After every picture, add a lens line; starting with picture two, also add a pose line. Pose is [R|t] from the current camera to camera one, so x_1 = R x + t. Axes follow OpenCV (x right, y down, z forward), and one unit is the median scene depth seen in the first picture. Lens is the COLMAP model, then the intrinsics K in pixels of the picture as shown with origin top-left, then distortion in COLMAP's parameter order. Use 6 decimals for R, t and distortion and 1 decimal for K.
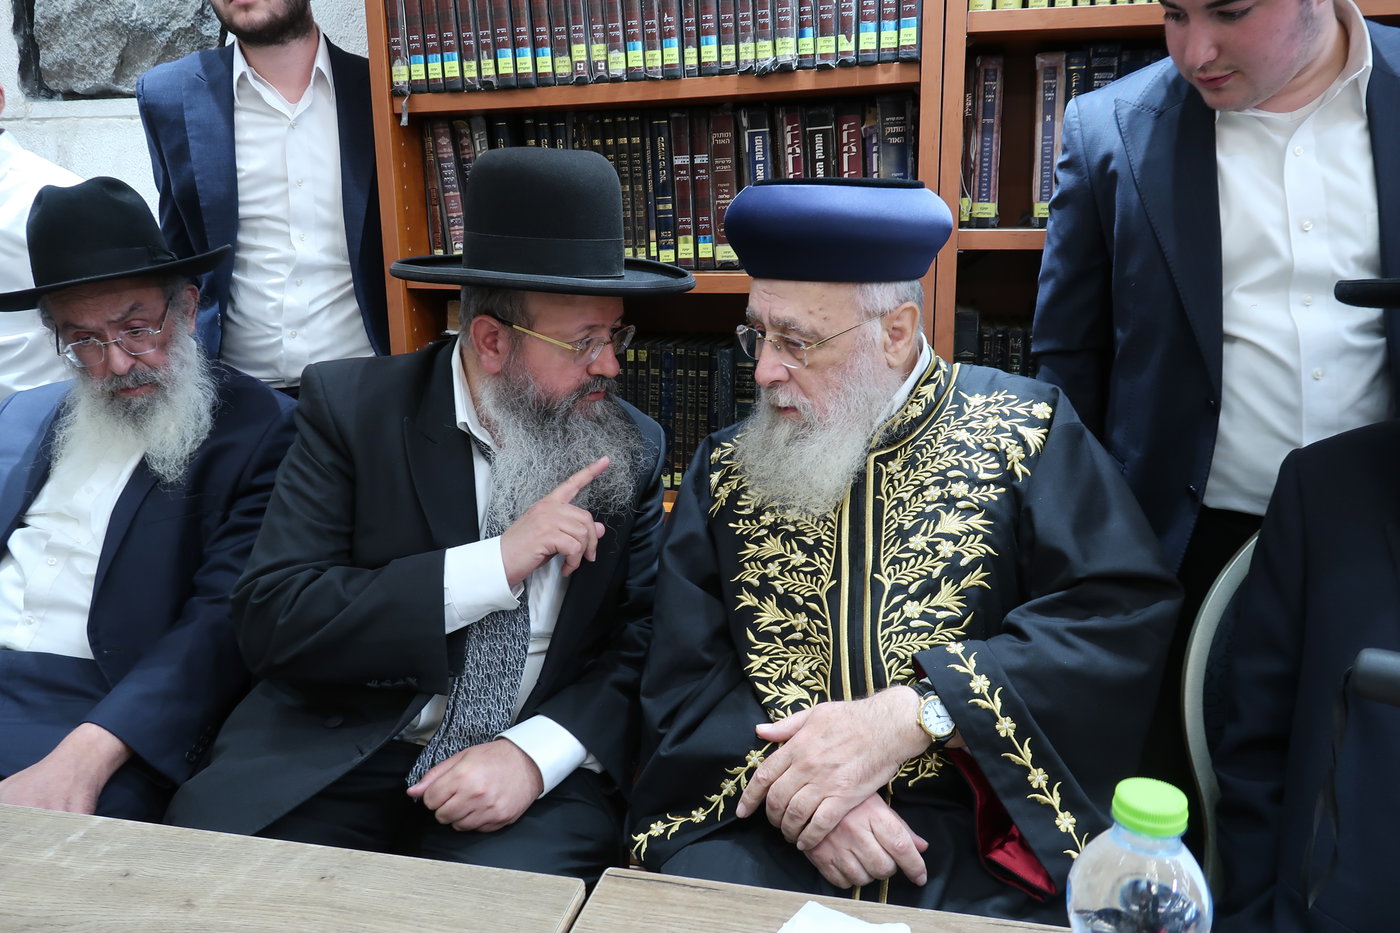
lens RADIAL K [[1119.2, 0, 703.5], [0, 1119.2, 462.2], [0, 0, 1]] dist [0.002841, -0.005857]
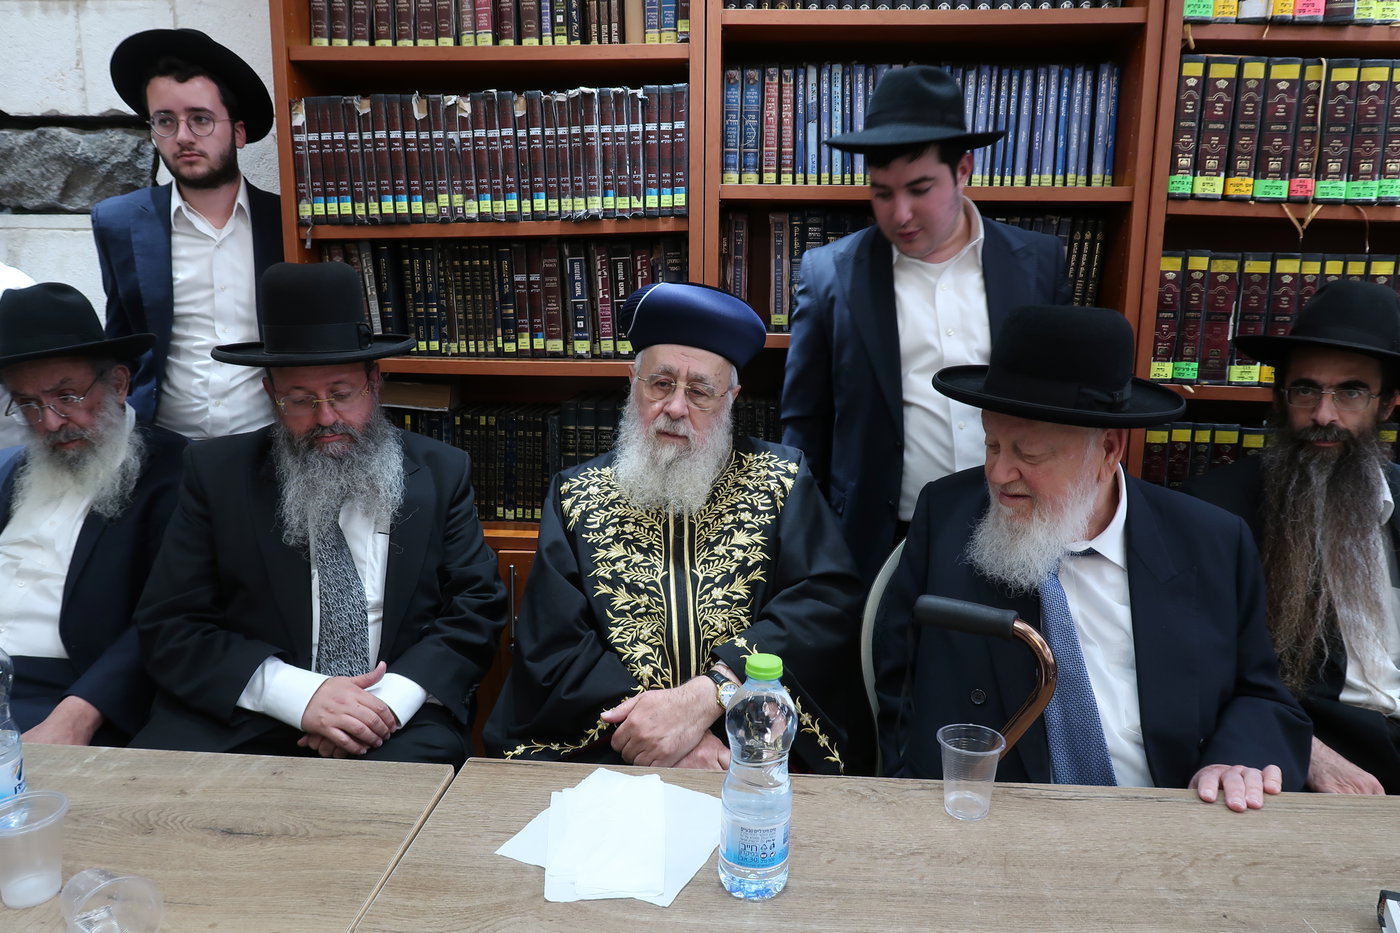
lens RADIAL K [[966.0, 0, 703.1], [0, 966.0, 471.8], [0, 0, 1]] dist [-0.022659, 0.007364]
pose [[0.987640, -0.008709, 0.156494, 0.015230], [0.014541, 0.999240, -0.036165, 0.012487], [-0.156060, 0.037993, 0.987017, -0.195922]]
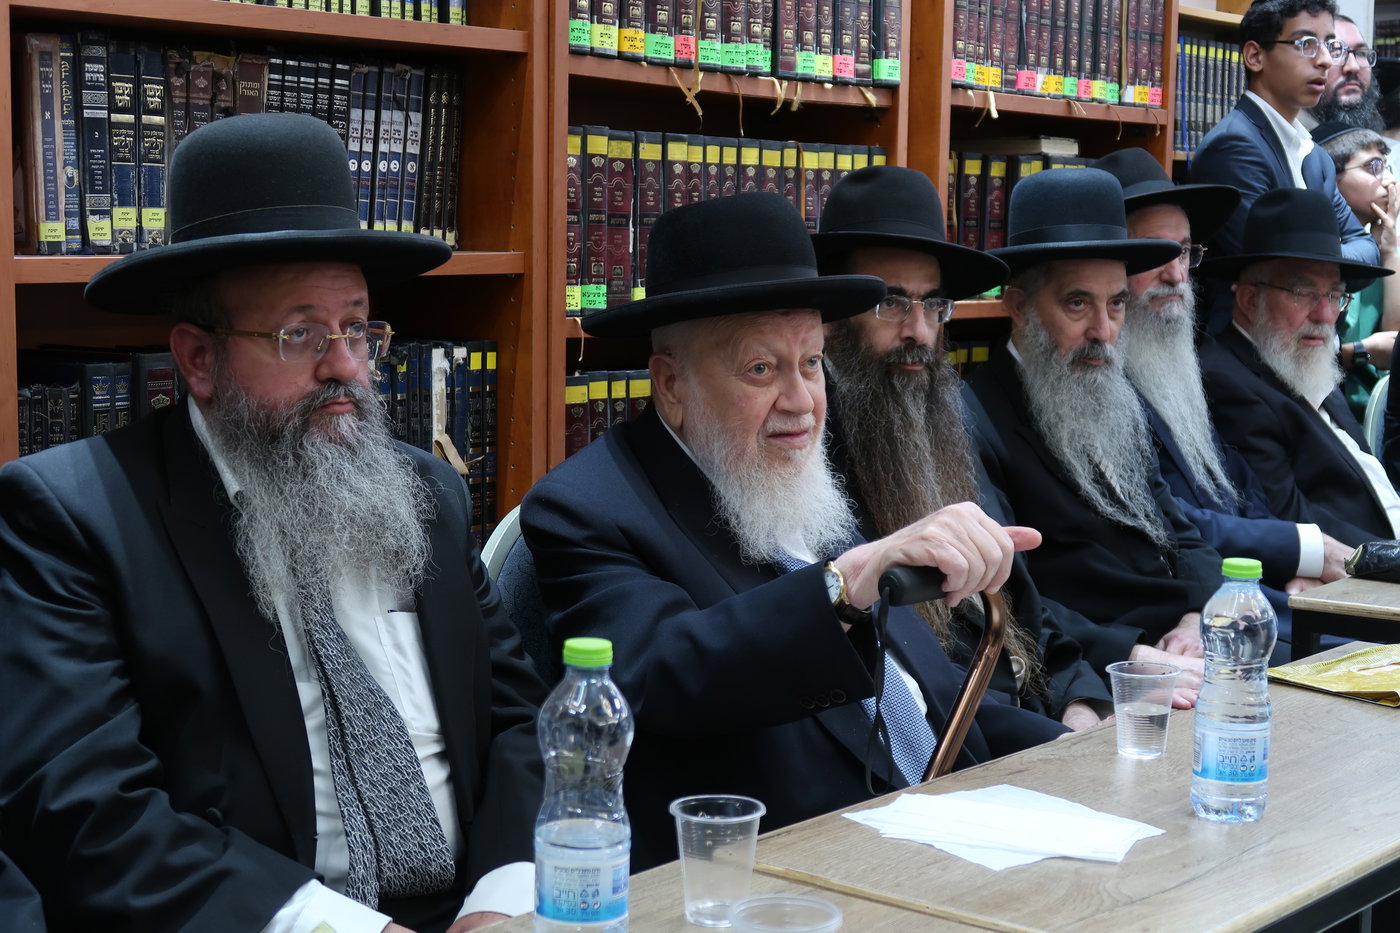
lens RADIAL K [[2240.6, 0, 694.0], [0, 2240.6, 489.8], [0, 0, 1]] dist [-0.047571, 0.173074]
pose [[0.451111, -0.092626, 0.887648, -0.868506], [0.176294, 0.984250, 0.013112, 0.006398], [-0.874882, 0.150572, 0.460336, -0.063267]]
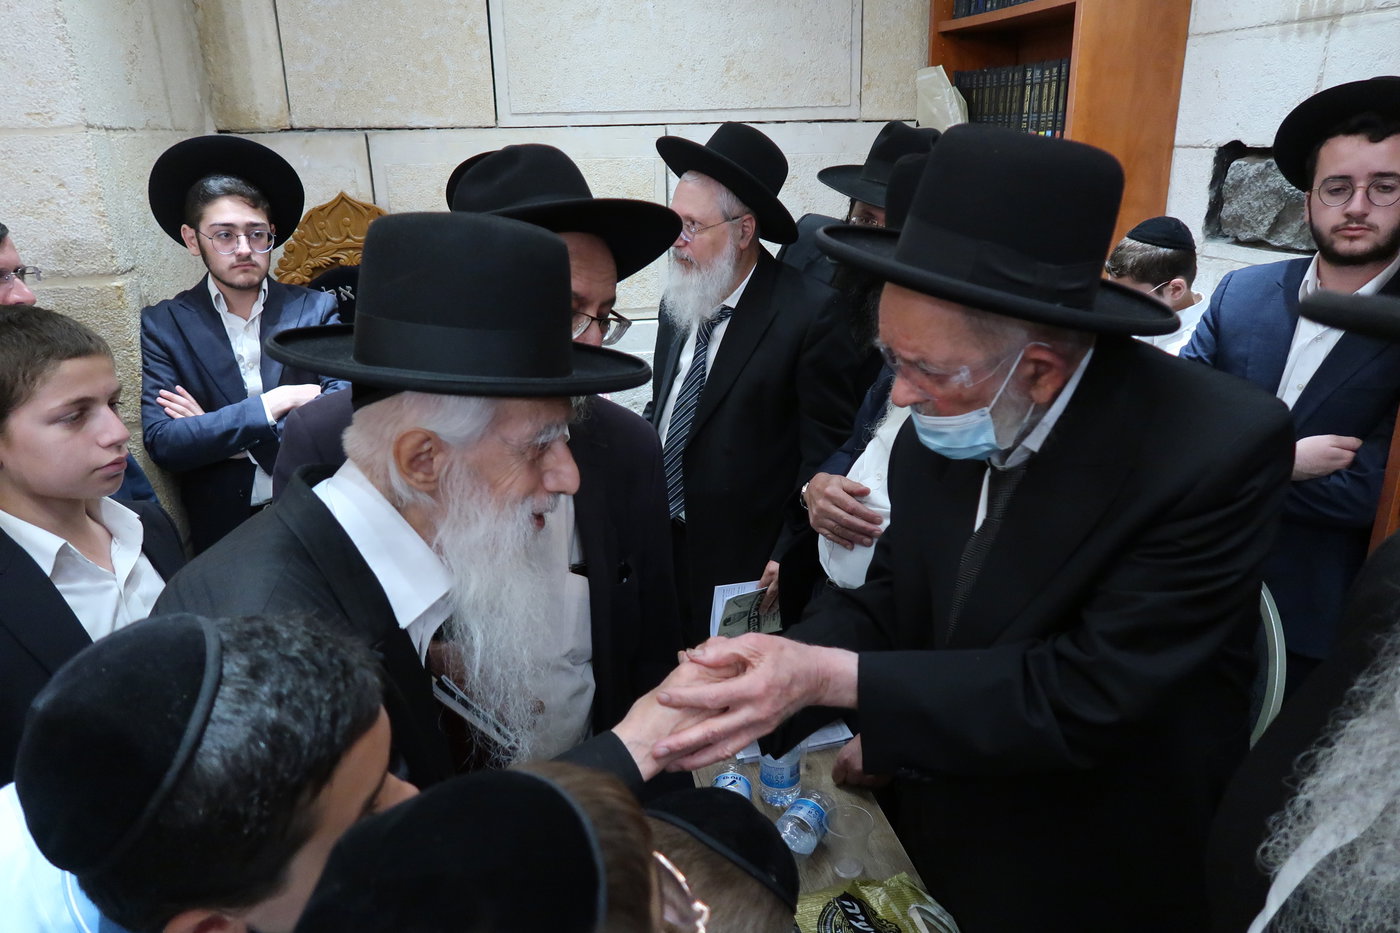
lens RADIAL K [[966.0, 0, 703.1], [0, 966.0, 471.8], [0, 0, 1]] dist [-0.022659, 0.007364]
pose [[0.398449, 0.300341, -0.866622, 0.252994], [-0.179197, 0.952149, 0.247591, -0.317335], [0.899515, 0.056644, 0.433203, 0.037304]]
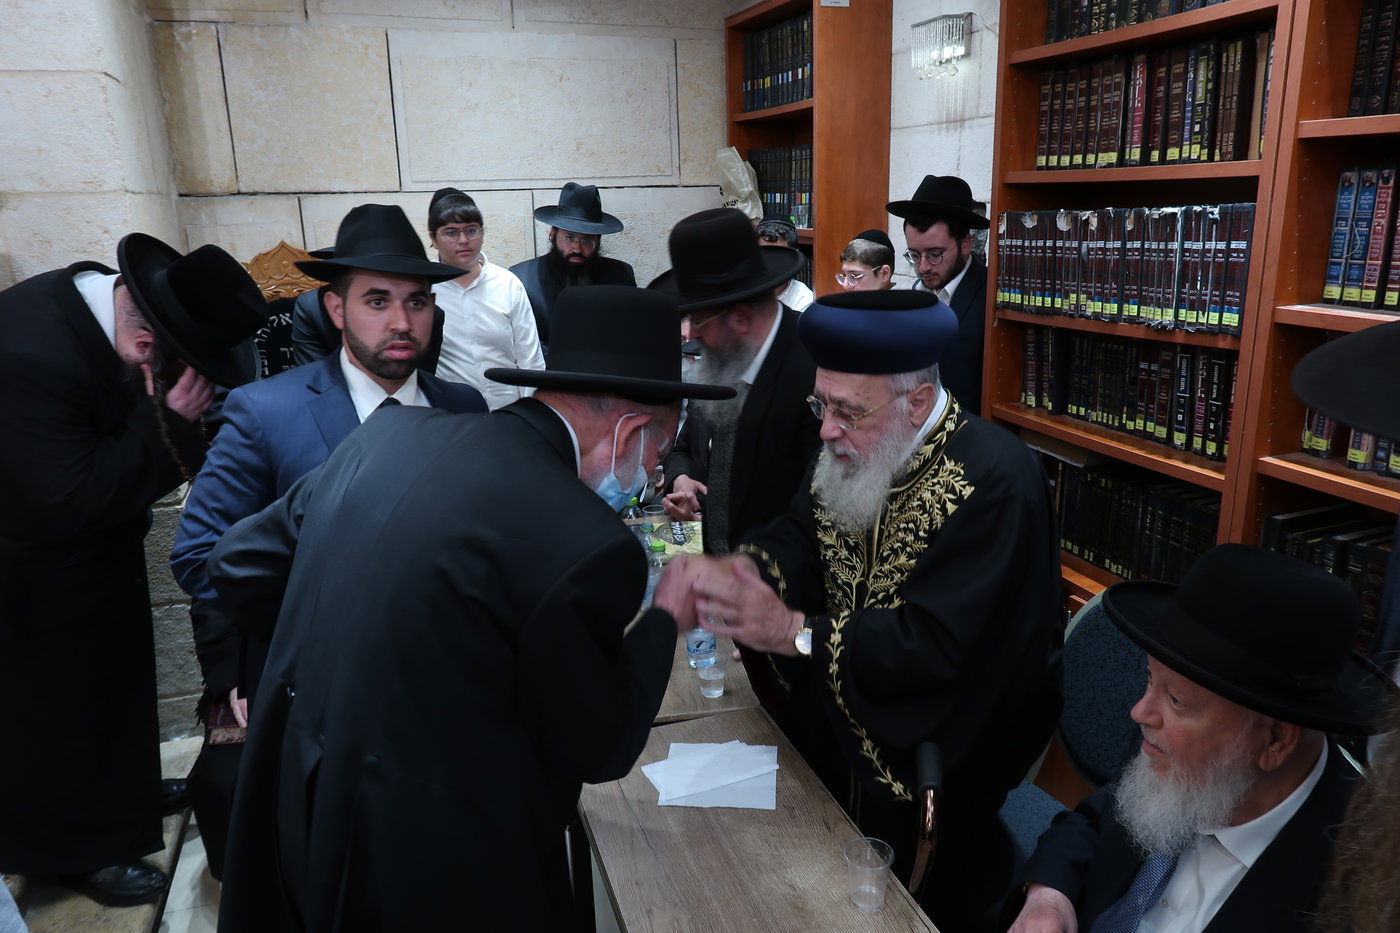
lens RADIAL K [[966.0, 0, 703.1], [0, 966.0, 471.8], [0, 0, 1]] dist [-0.022659, 0.007364]
pose [[0.521506, 0.228711, -0.822023, 0.805083], [-0.164330, 0.972292, 0.166267, -0.264282], [0.837273, 0.048374, 0.544640, -0.191260]]
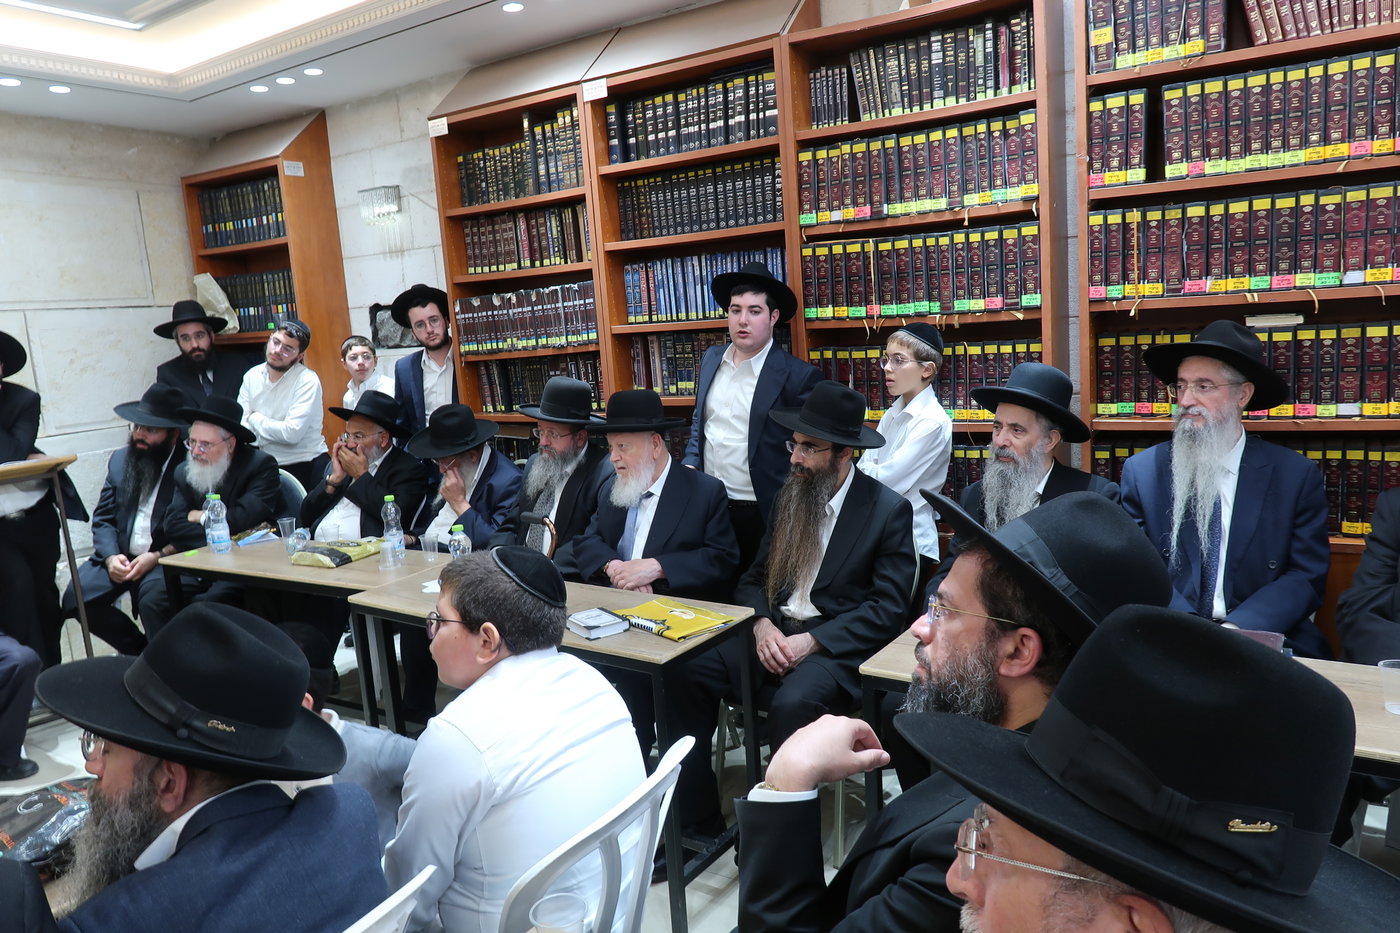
lens RADIAL K [[966.0, 0, 703.1], [0, 966.0, 471.8], [0, 0, 1]] dist [-0.022659, 0.007364]
pose [[0.940400, -0.000962, -0.340068, 1.213840], [-0.013595, 0.999090, -0.040423, 0.068901], [0.339798, 0.042638, 0.939532, -1.172709]]
